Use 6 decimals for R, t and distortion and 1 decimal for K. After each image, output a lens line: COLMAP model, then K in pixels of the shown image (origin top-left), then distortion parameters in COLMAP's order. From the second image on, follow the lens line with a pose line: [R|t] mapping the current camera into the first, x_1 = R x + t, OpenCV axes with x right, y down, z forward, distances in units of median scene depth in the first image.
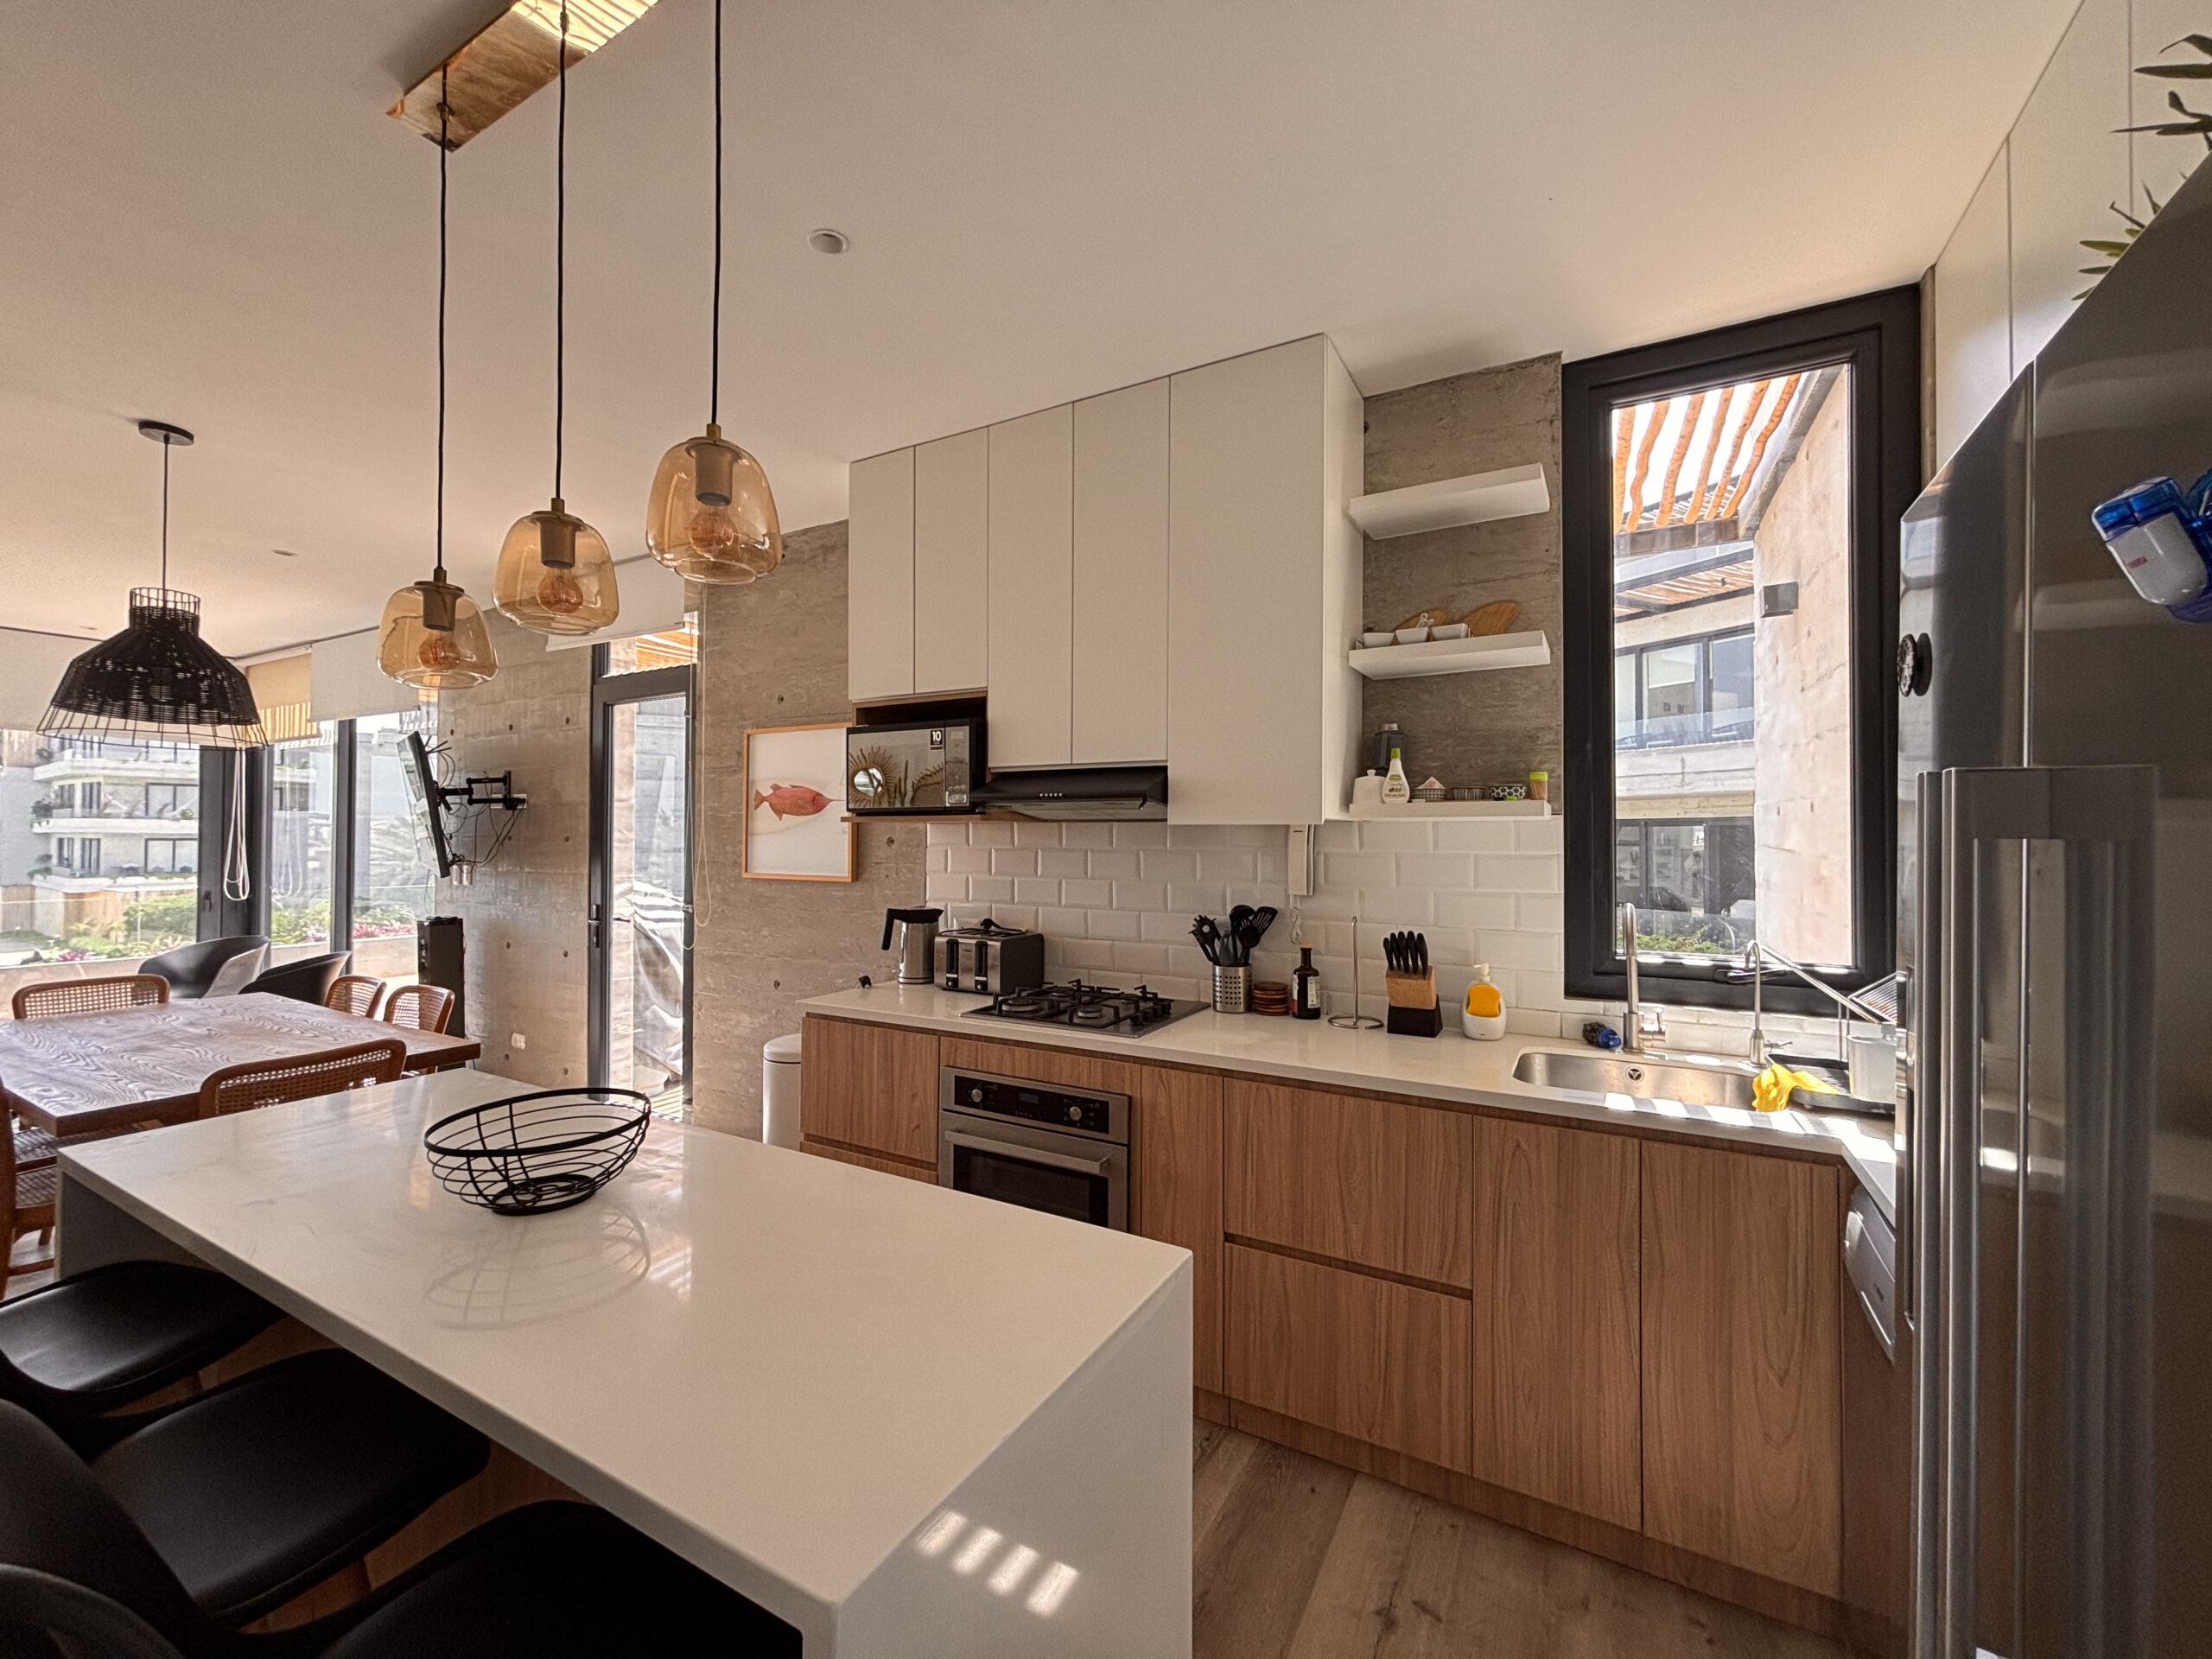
lens RADIAL K [[899.3, 0, 1103.1], [0, 899.3, 823.6], [0, 0, 1]] dist [-0.000207, 0.000509]
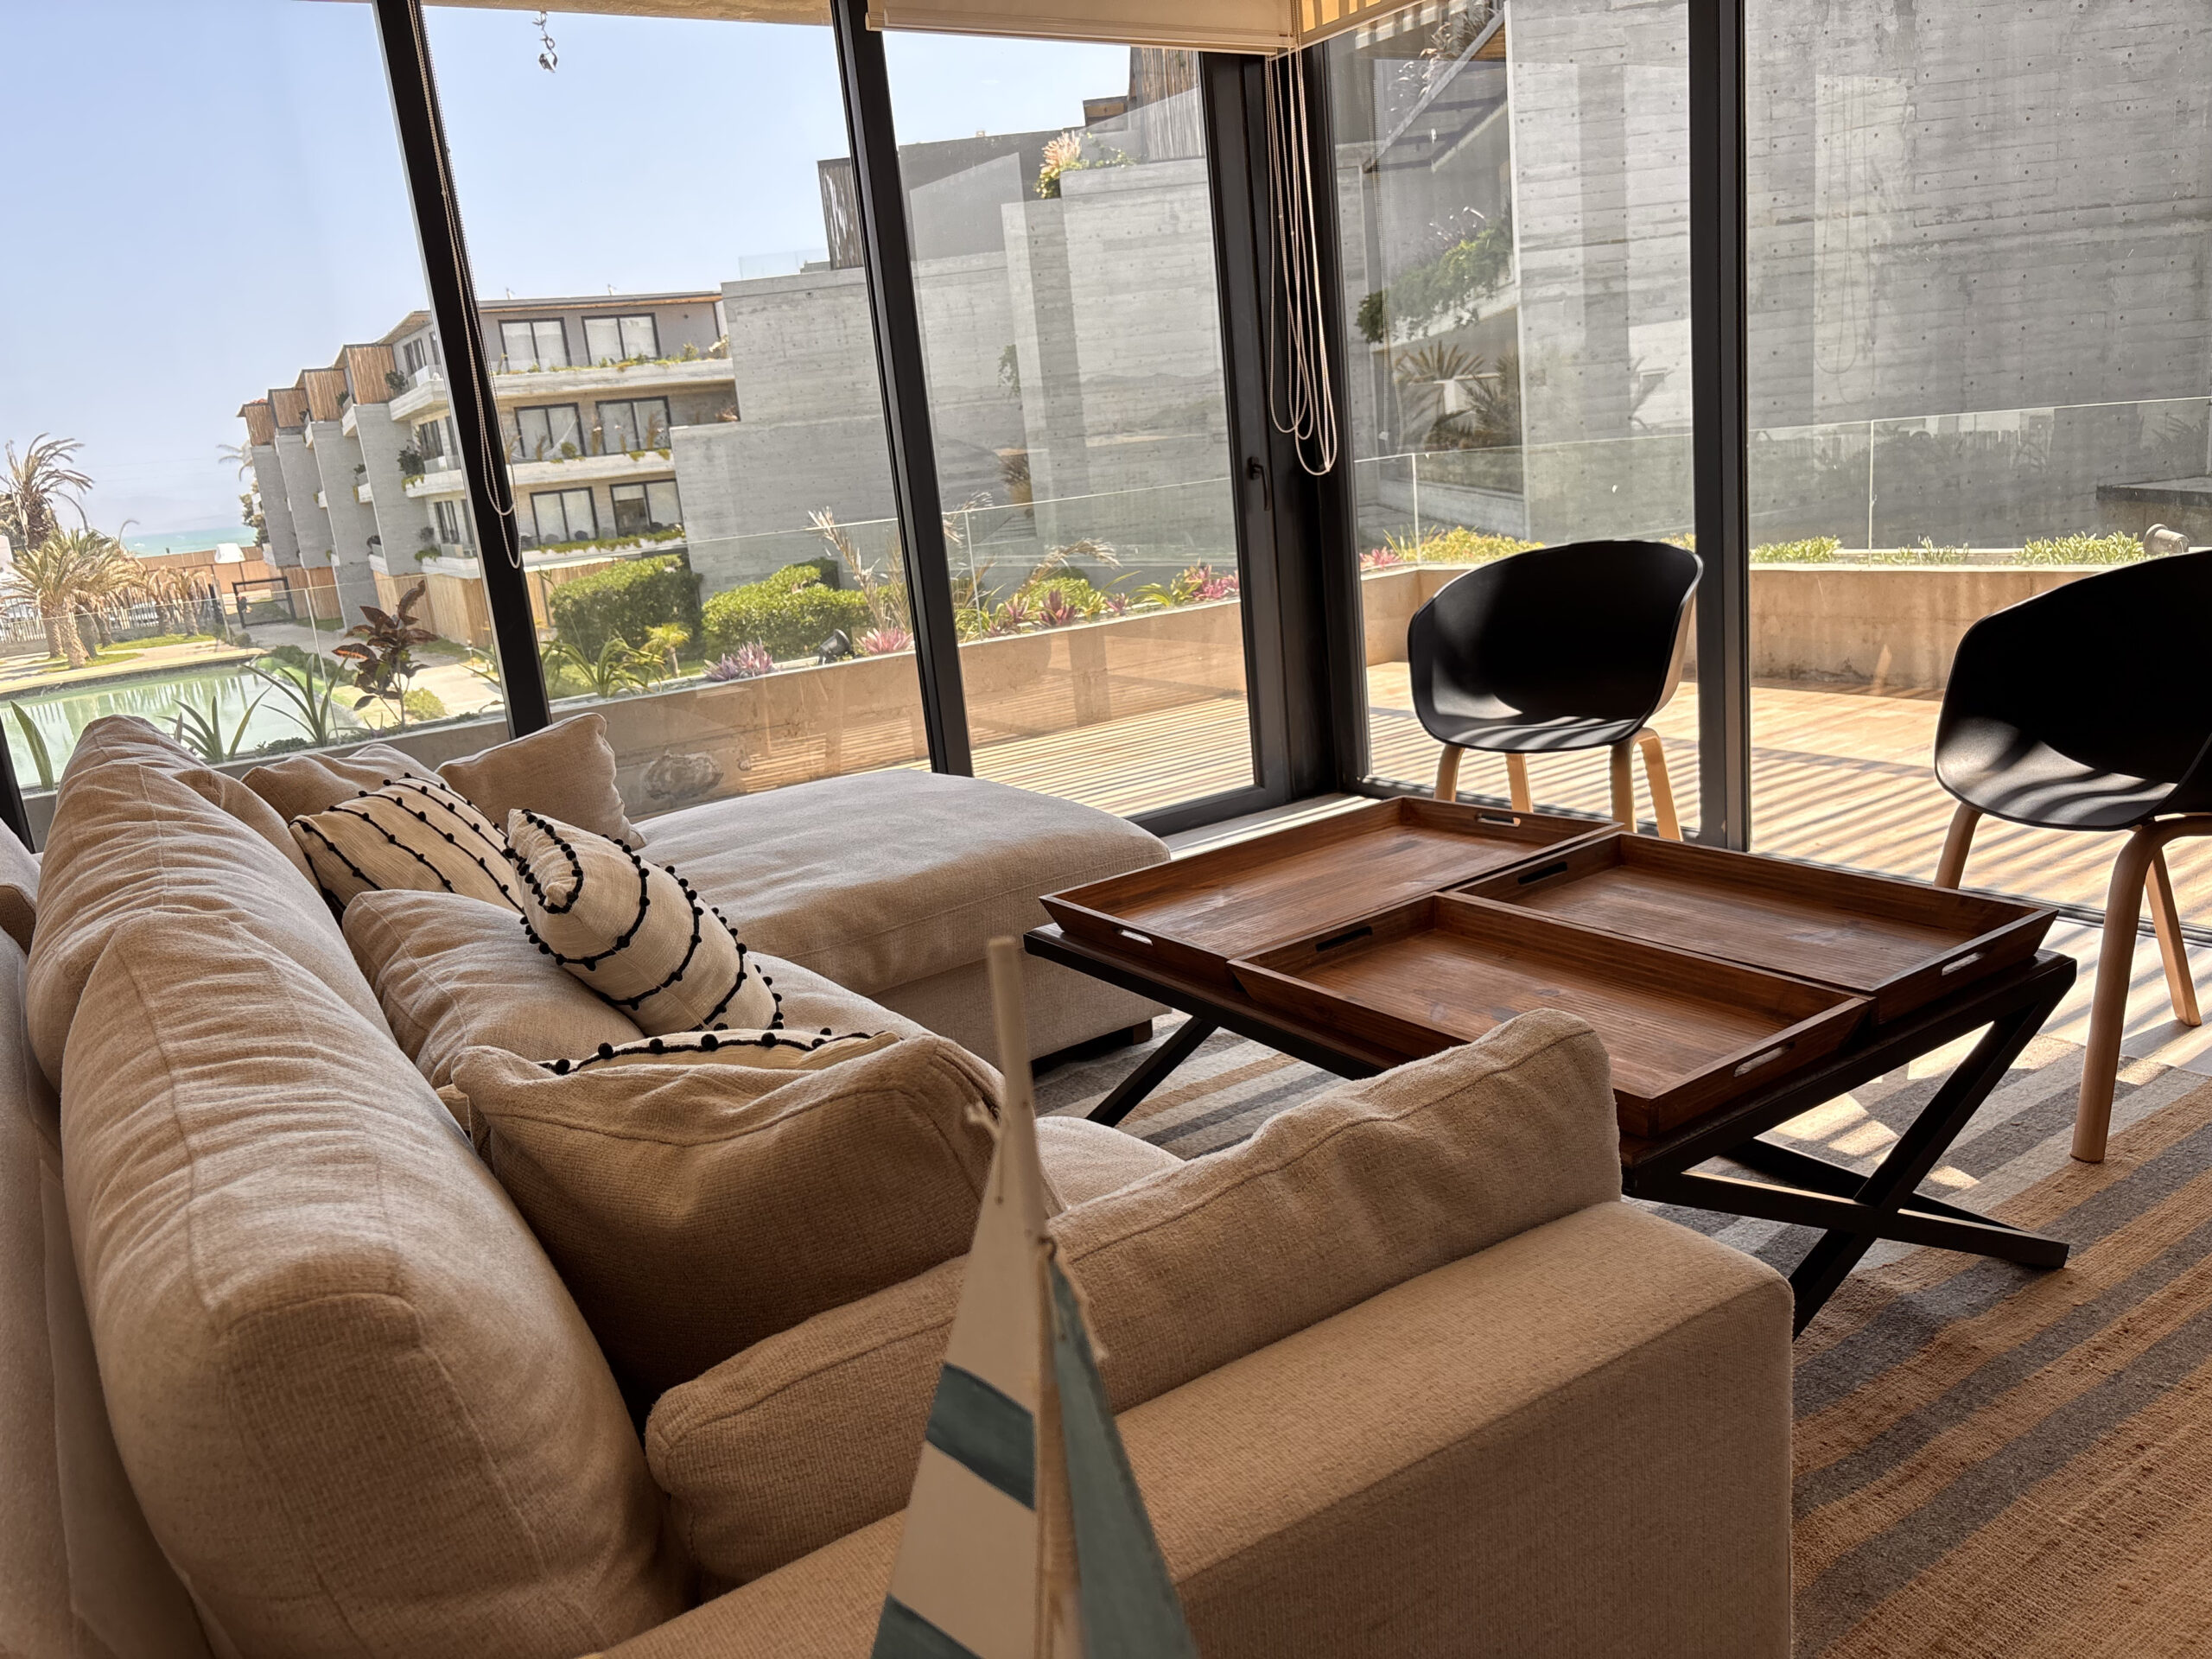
lens RADIAL K [[1695.9, 0, 1109.6], [0, 1695.9, 840.4], [0, 0, 1]] dist [-0.001747, 0.014850]
pose [[0.889985, 0.016150, -0.455703, -0.910568], [0.106101, 0.964608, 0.241400, 0.066349], [0.443473, -0.263193, 0.856773, 0.379304]]
